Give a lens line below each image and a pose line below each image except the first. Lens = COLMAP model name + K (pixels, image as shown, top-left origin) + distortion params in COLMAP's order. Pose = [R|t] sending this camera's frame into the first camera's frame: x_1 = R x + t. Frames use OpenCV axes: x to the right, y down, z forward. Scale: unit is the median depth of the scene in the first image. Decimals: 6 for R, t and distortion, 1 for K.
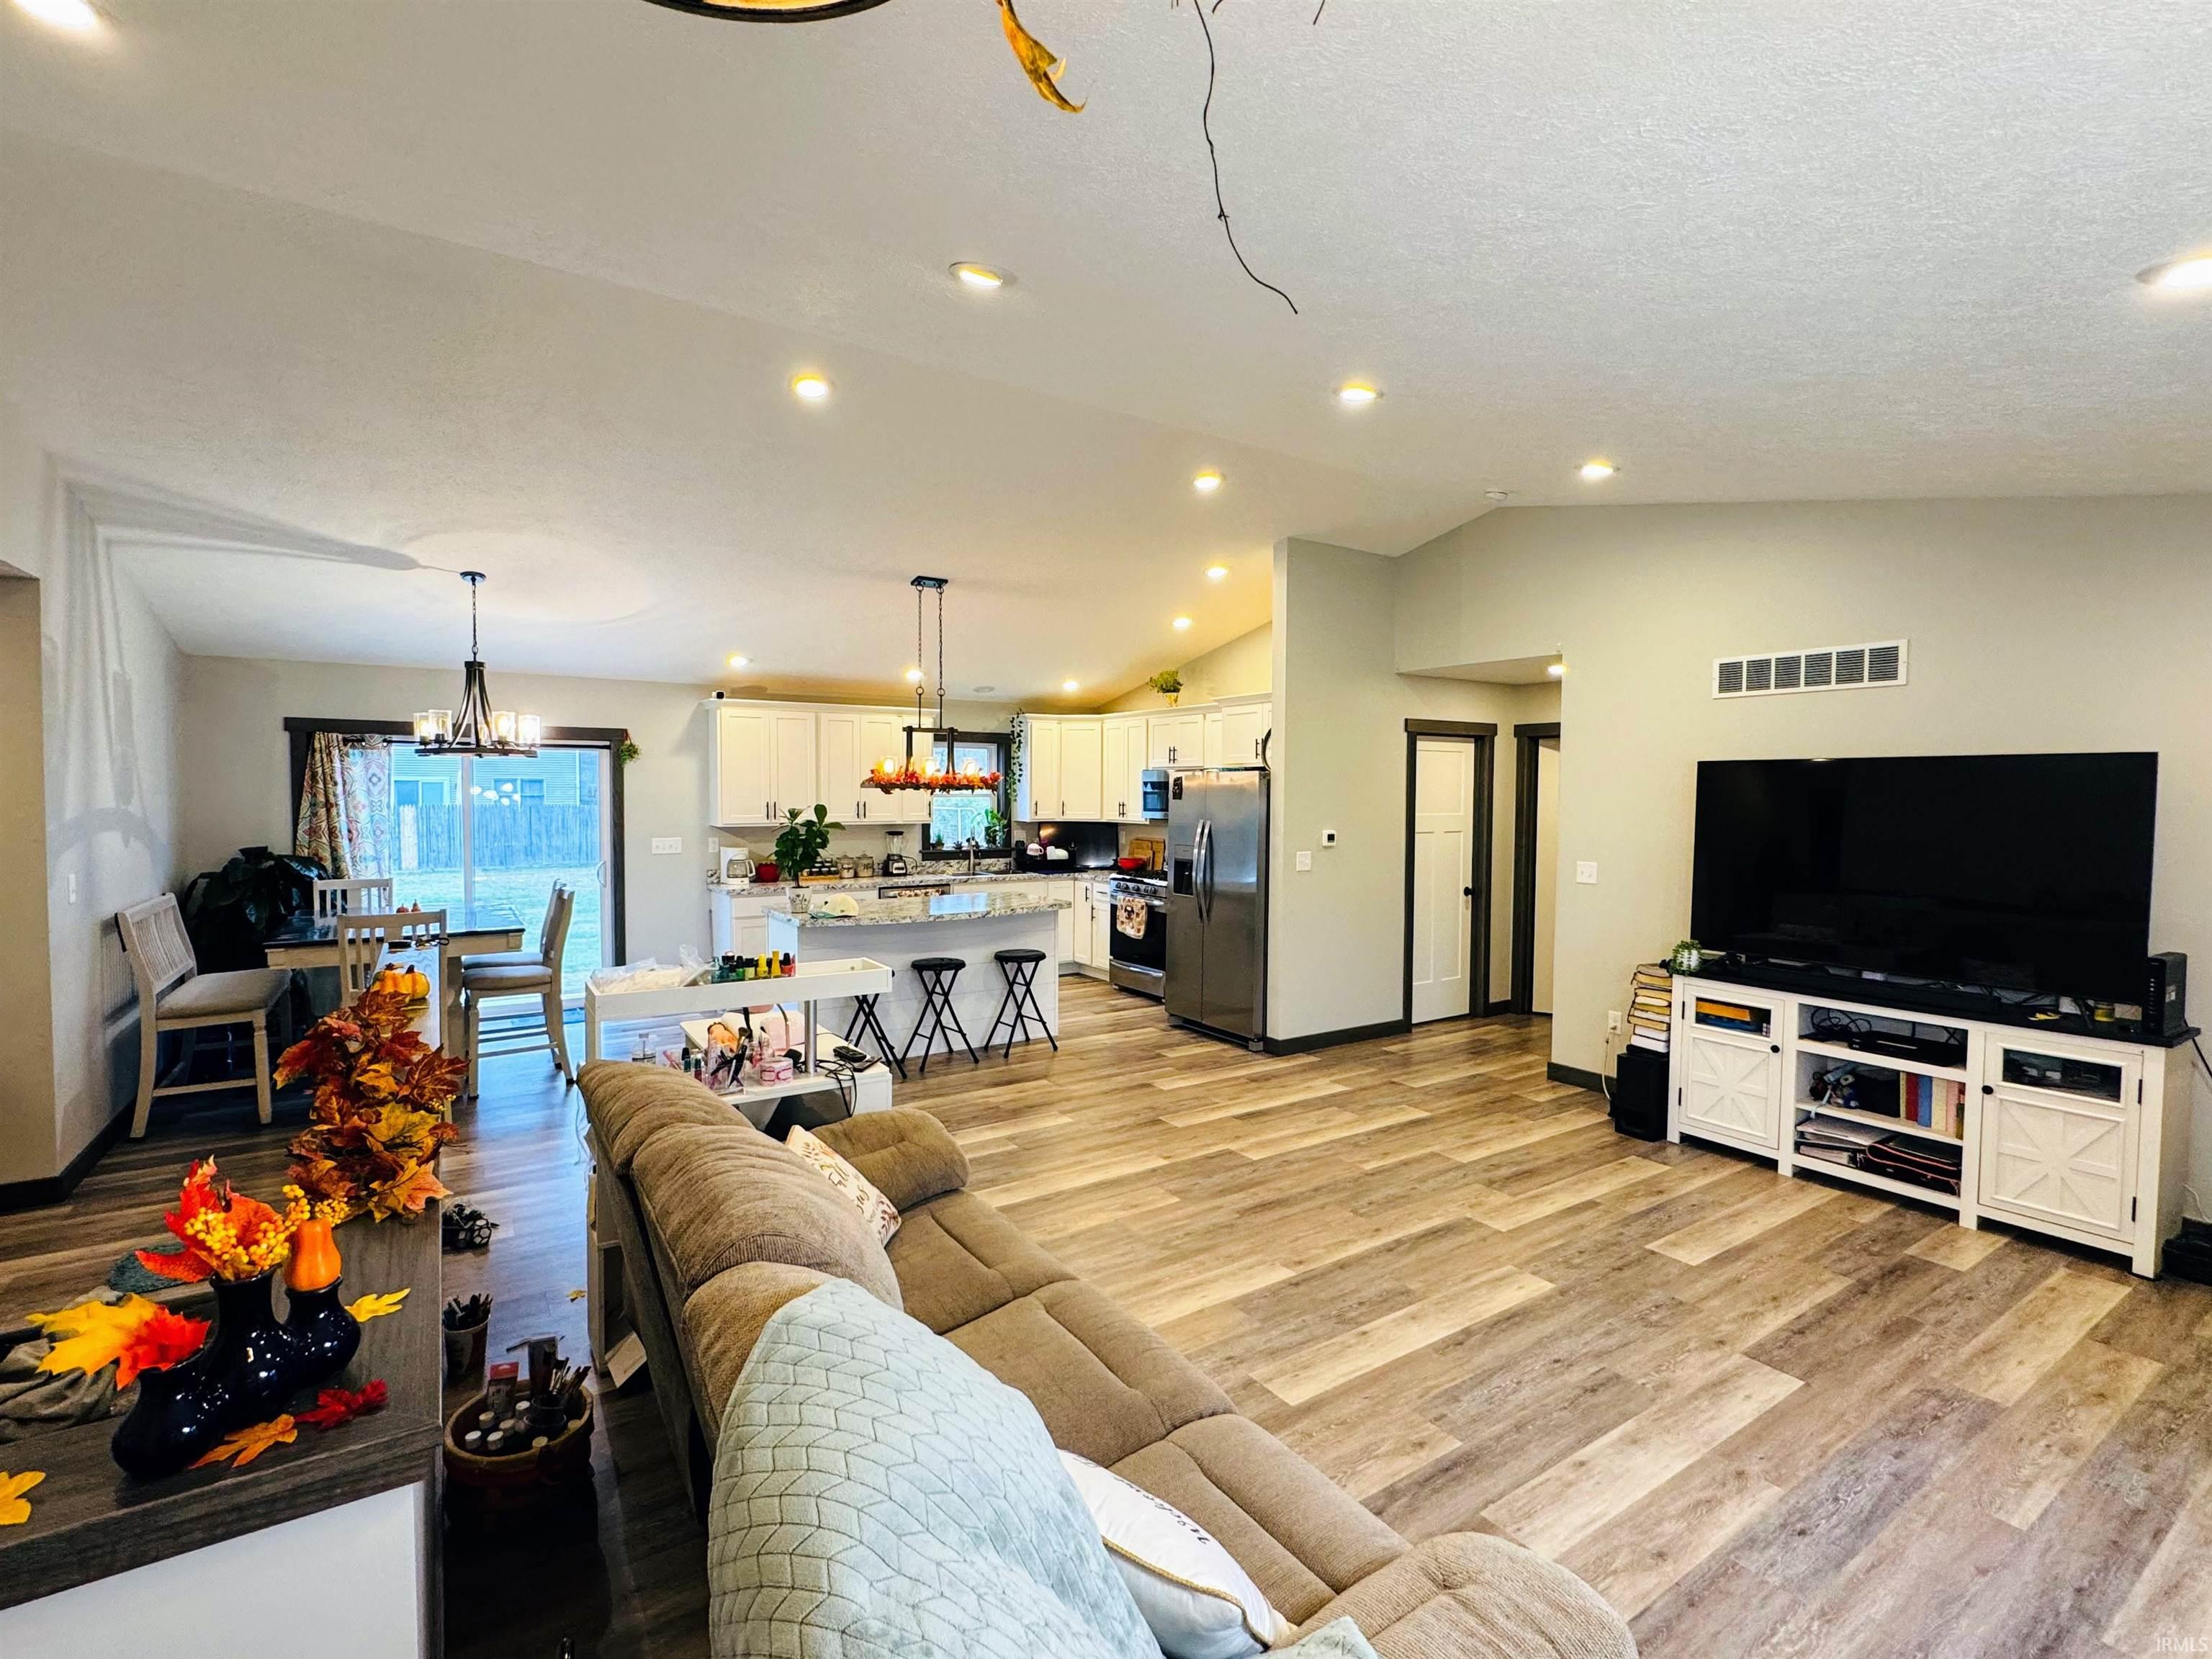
lens RADIAL K [[1017.9, 0, 1112.7], [0, 1017.9, 836.9], [0, 0, 1]] dist [-0.000349, 0.000314]
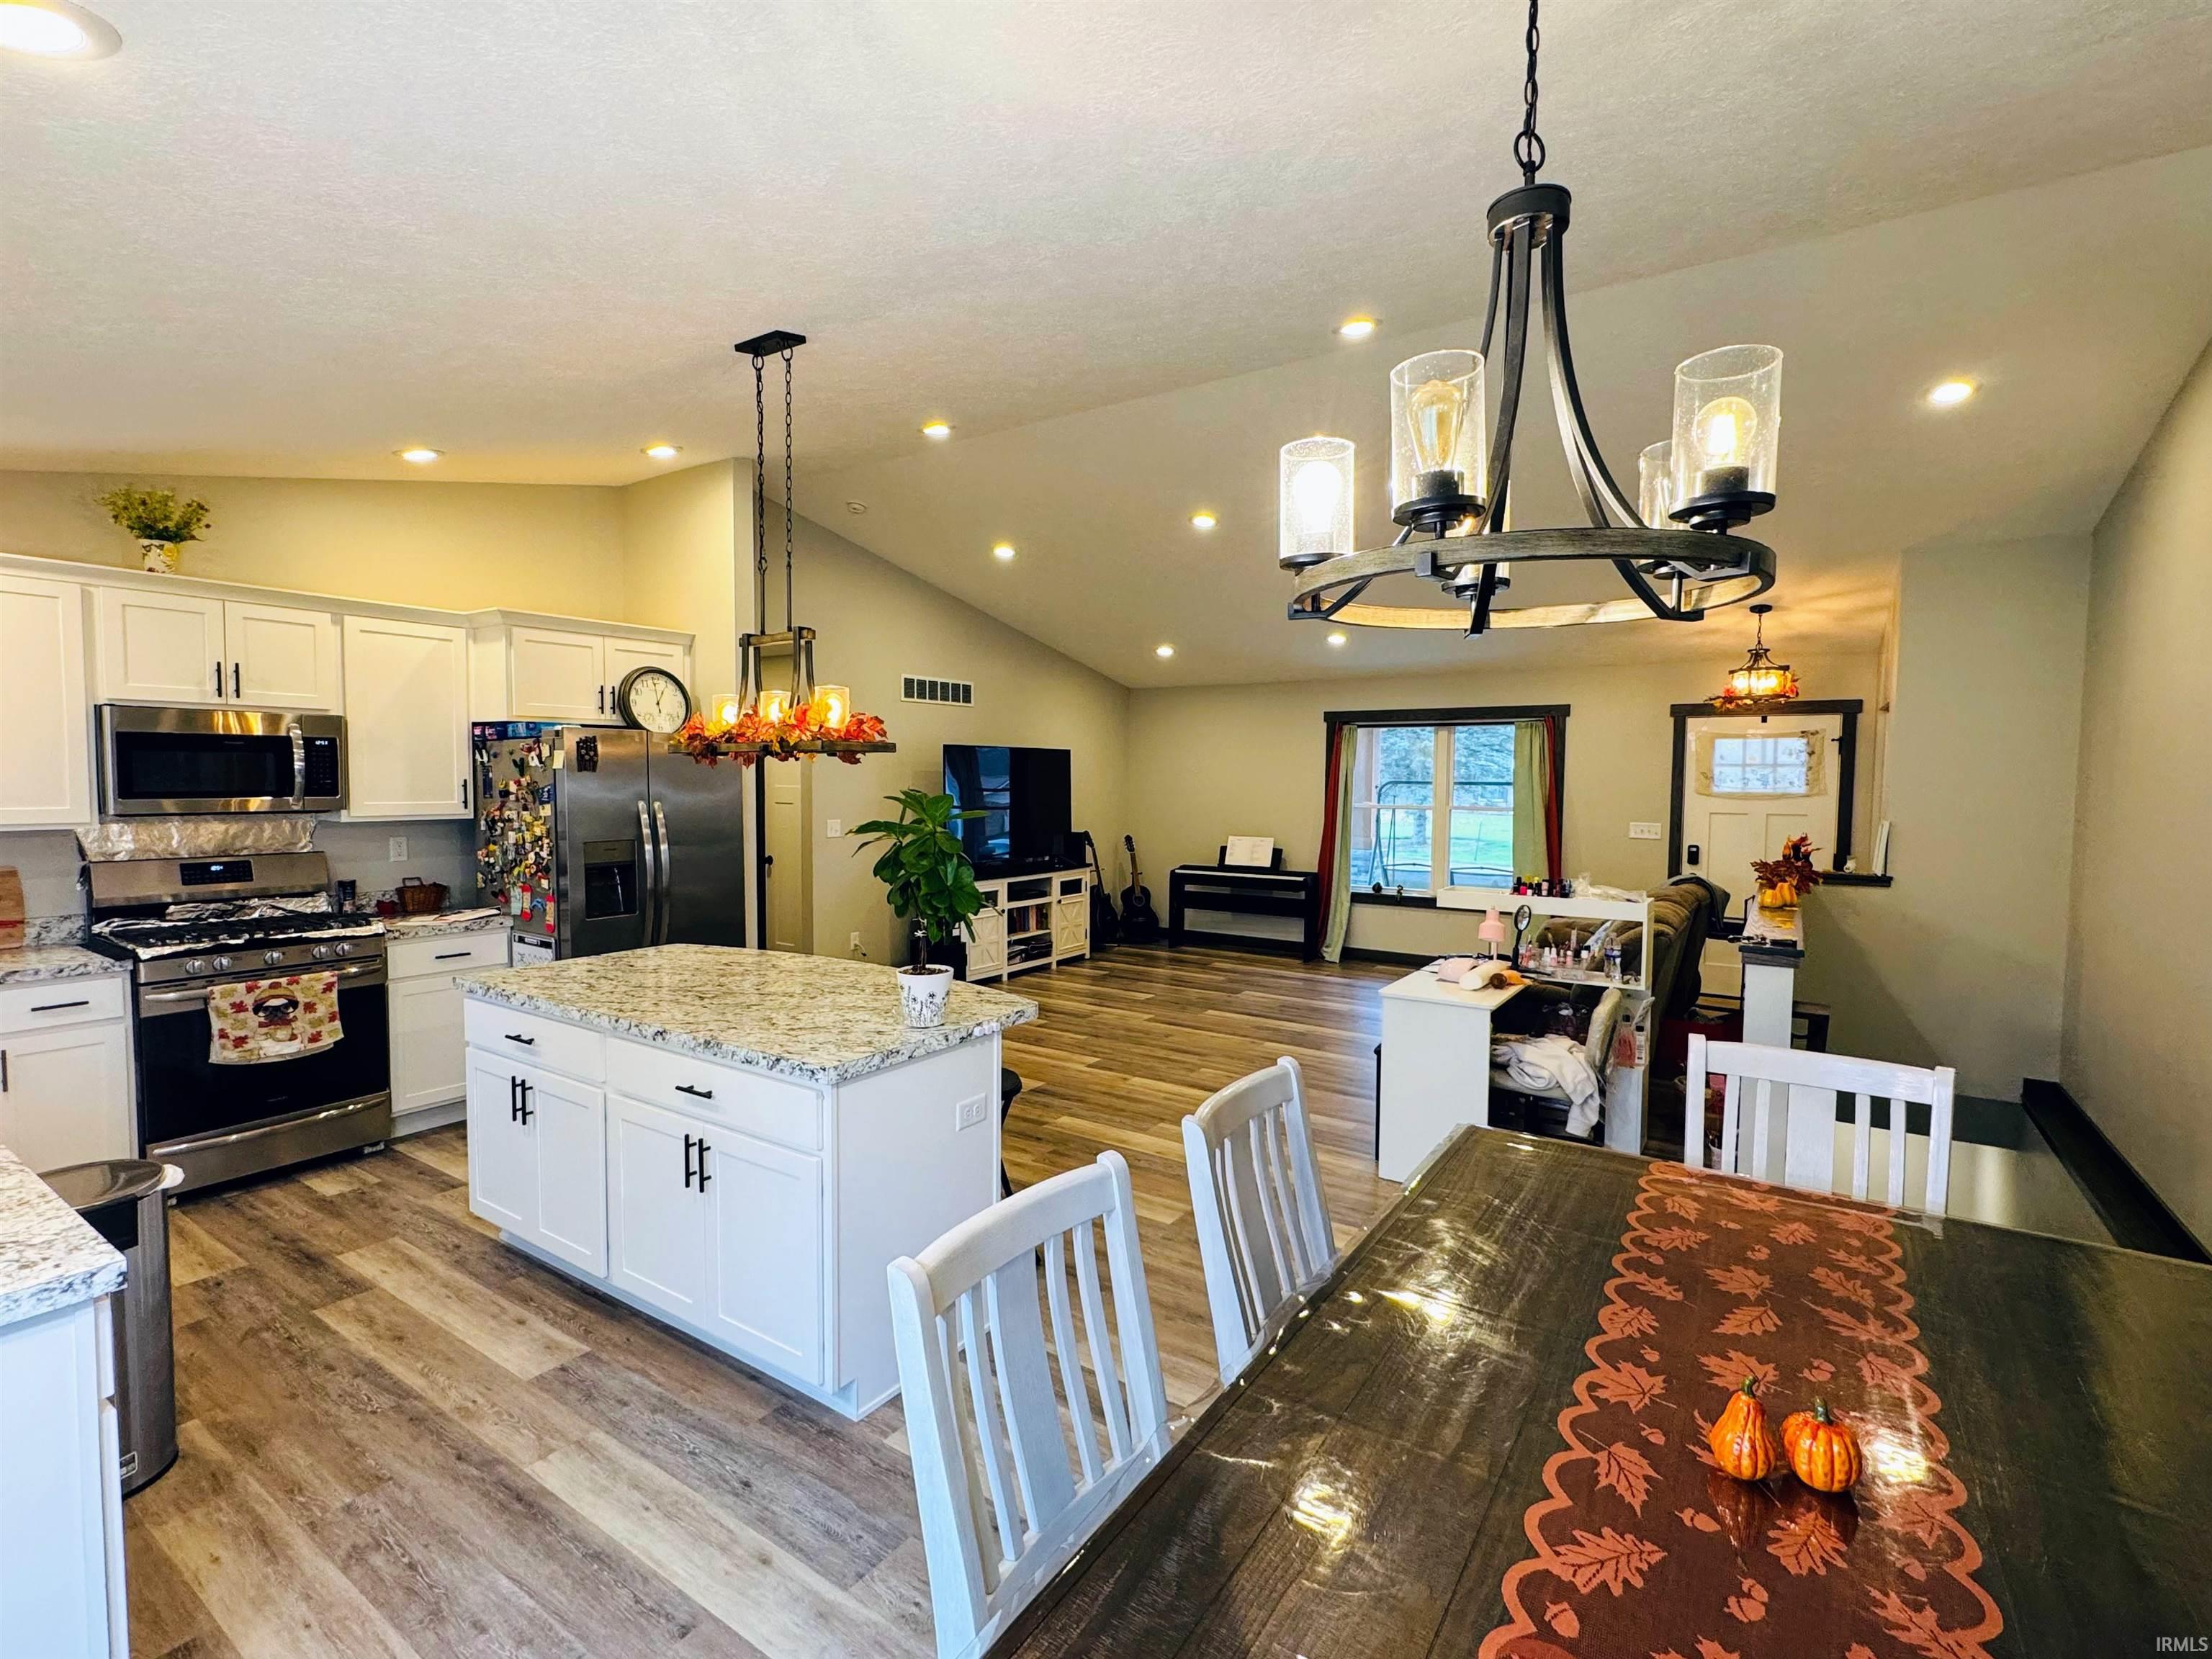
lens RADIAL K [[1017.9, 0, 1109.1], [0, 1017.9, 830.4], [0, 0, 1]] dist [-0.000349, 0.000314]
pose [[-0.382698, -0.062525, 0.921755, -1.056430], [0.029564, 0.996368, 0.079861, -0.067890], [-0.923400, 0.057813, -0.379460, 1.523608]]
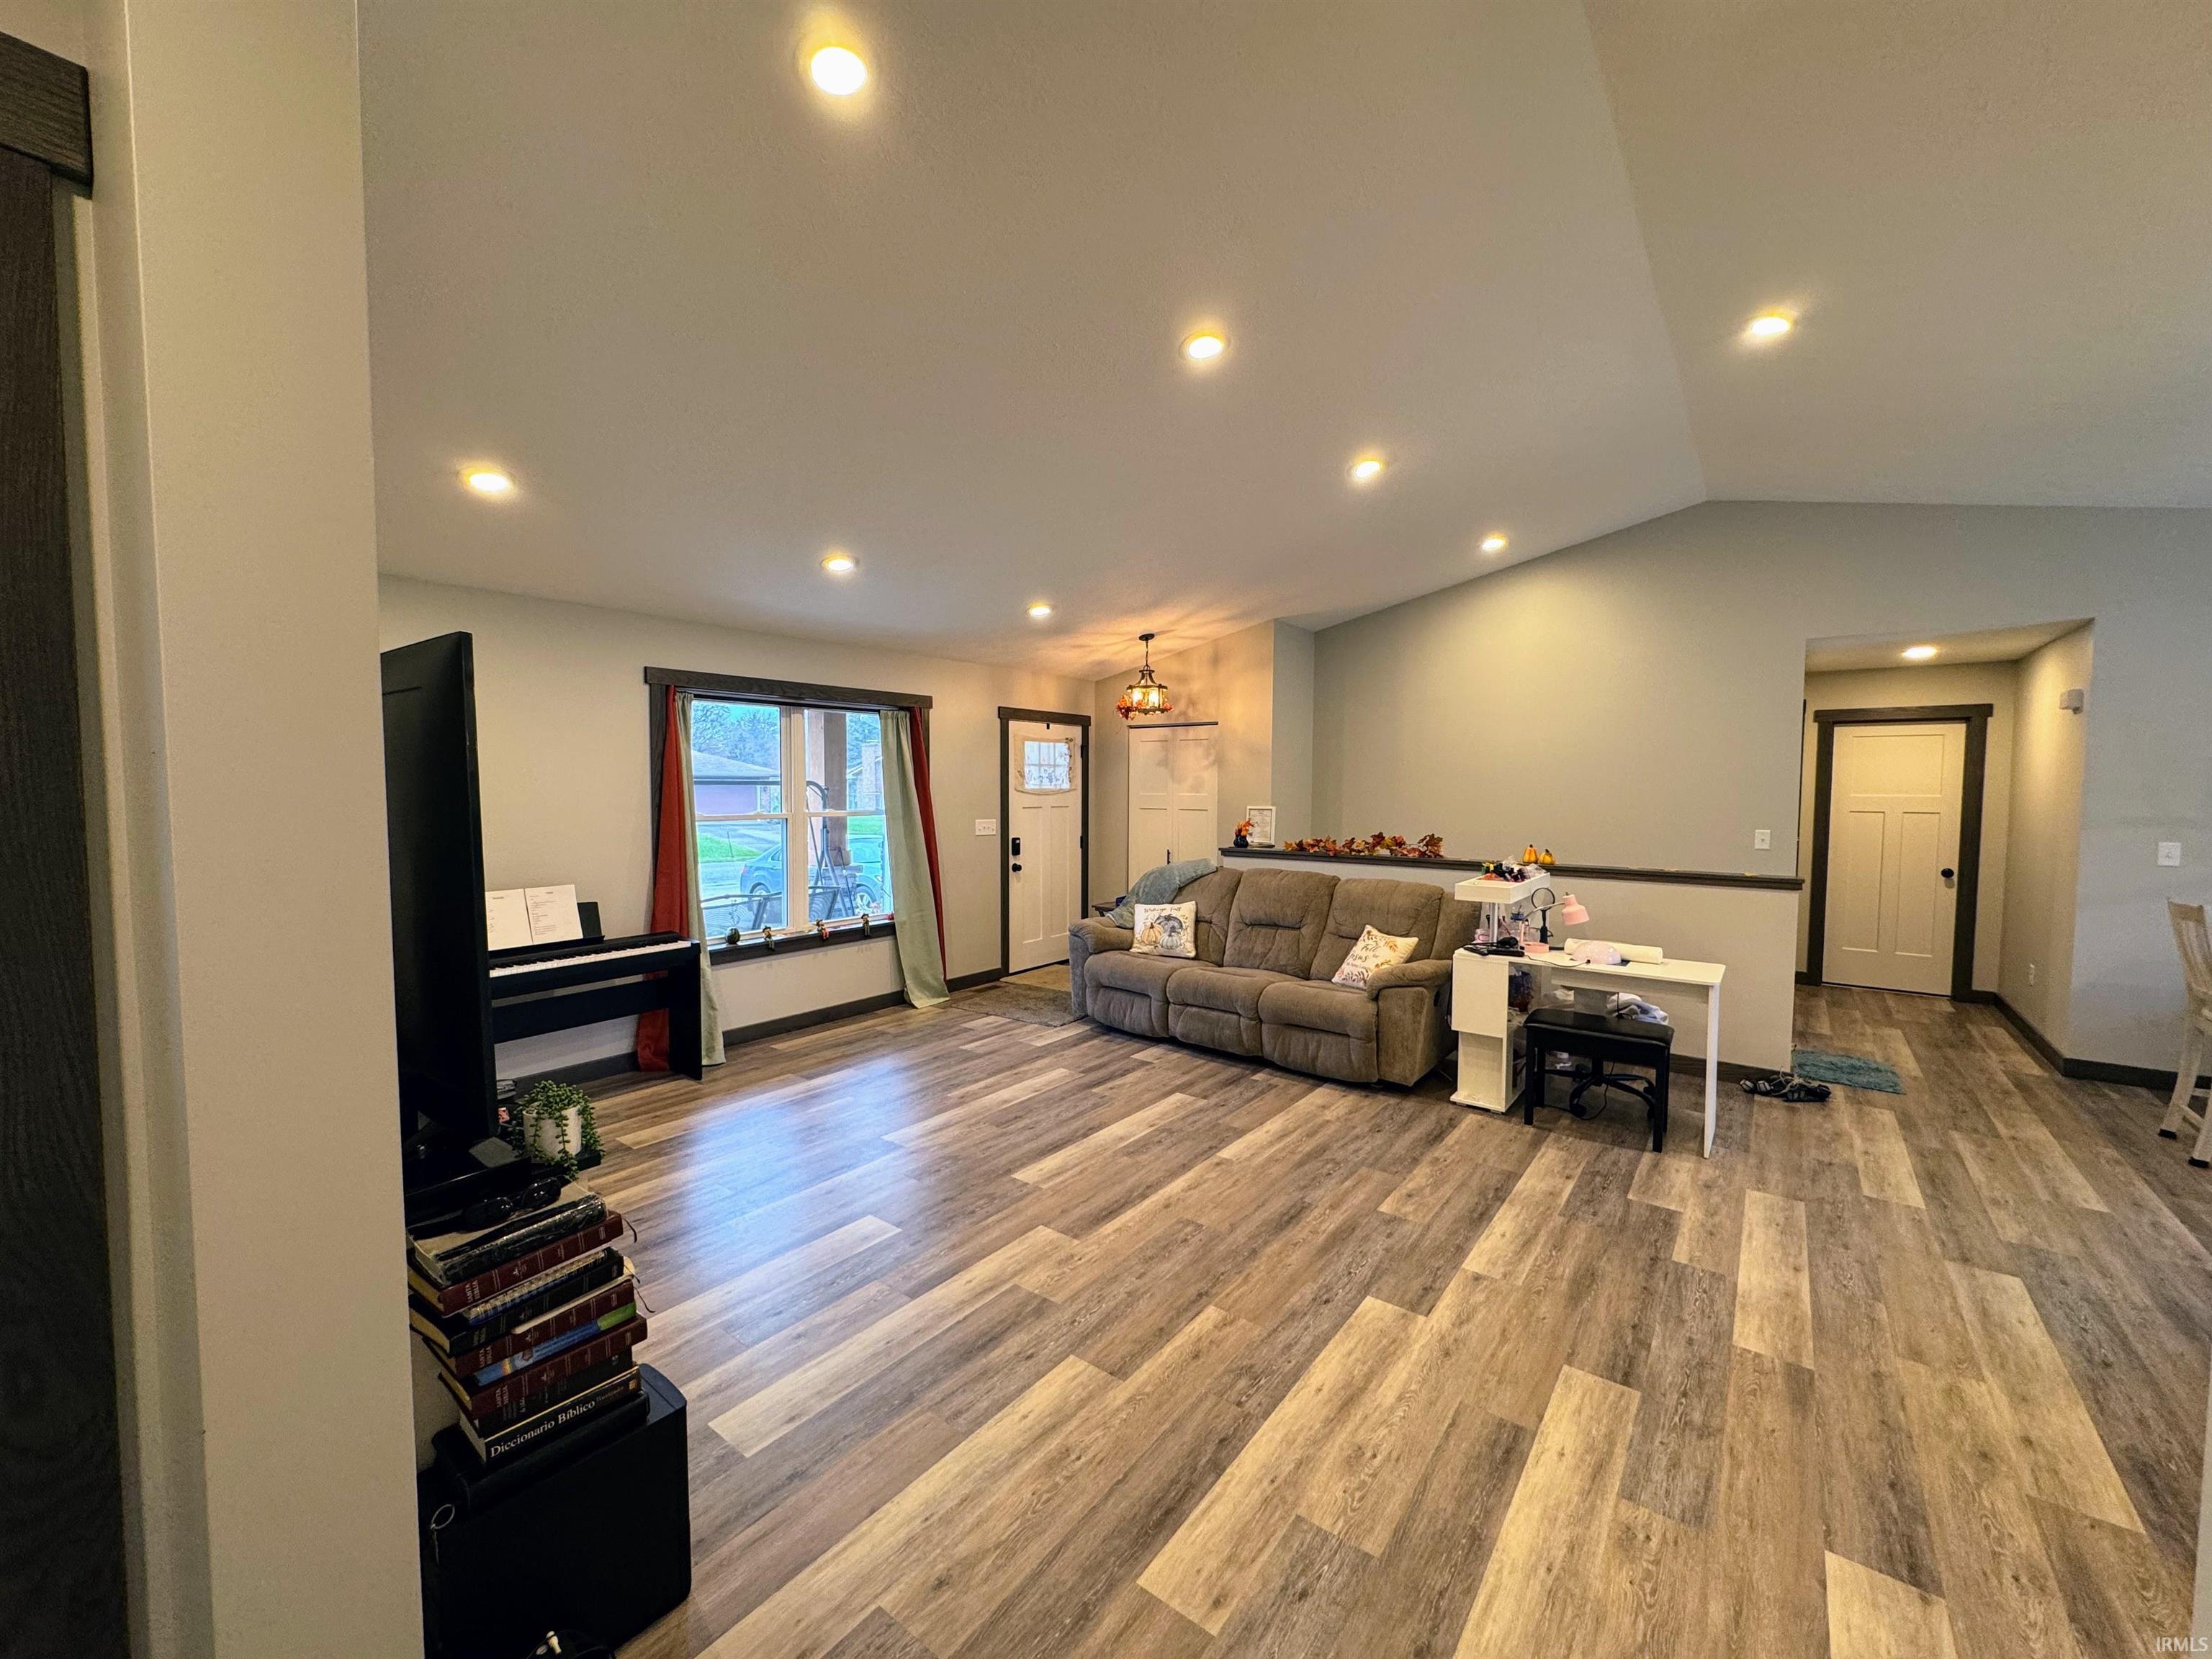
lens RADIAL K [[882.4, 0, 1106.2], [0, 882.4, 828.2], [0, 0, 1]] dist [-0.000008, 0.000002]
pose [[-0.947408, 0.003607, -0.320007, 0.515988], [-0.026073, 0.995742, 0.088415, -0.042022], [0.318964, 0.092109, -0.943281, 1.541282]]
